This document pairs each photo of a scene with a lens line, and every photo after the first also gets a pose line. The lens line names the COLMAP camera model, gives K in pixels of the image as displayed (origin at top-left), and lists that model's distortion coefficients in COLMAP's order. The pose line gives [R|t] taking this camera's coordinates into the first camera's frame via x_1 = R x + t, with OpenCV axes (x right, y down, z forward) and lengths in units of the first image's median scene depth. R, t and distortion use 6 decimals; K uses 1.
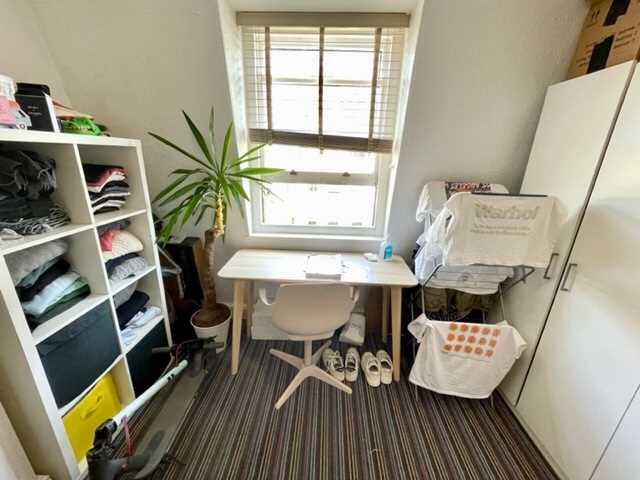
lens RADIAL K [[259.7, 0, 320.9], [0, 259.7, 240.6], [0, 0, 1]] dist [-0.000638, 0.000203]
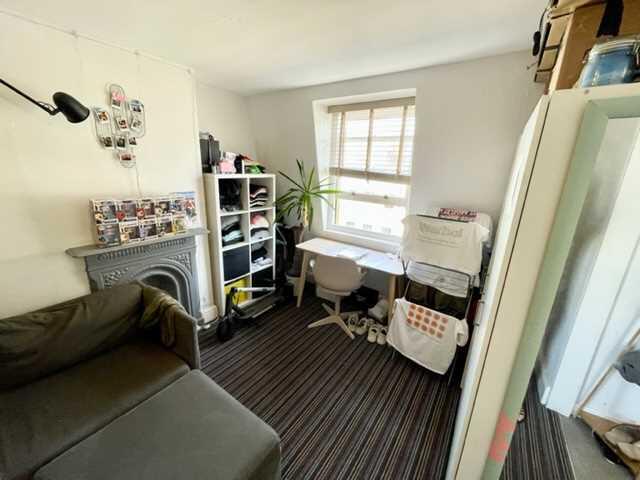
lens RADIAL K [[259.7, 0, 320.6], [0, 259.7, 239.4], [0, 0, 1]] dist [-0.000638, 0.000203]
pose [[0.834449, 0.155924, -0.528566, 0.737331], [-0.185747, 0.982592, -0.003380, 0.061582], [0.518838, 0.101000, 0.848885, -0.492849]]
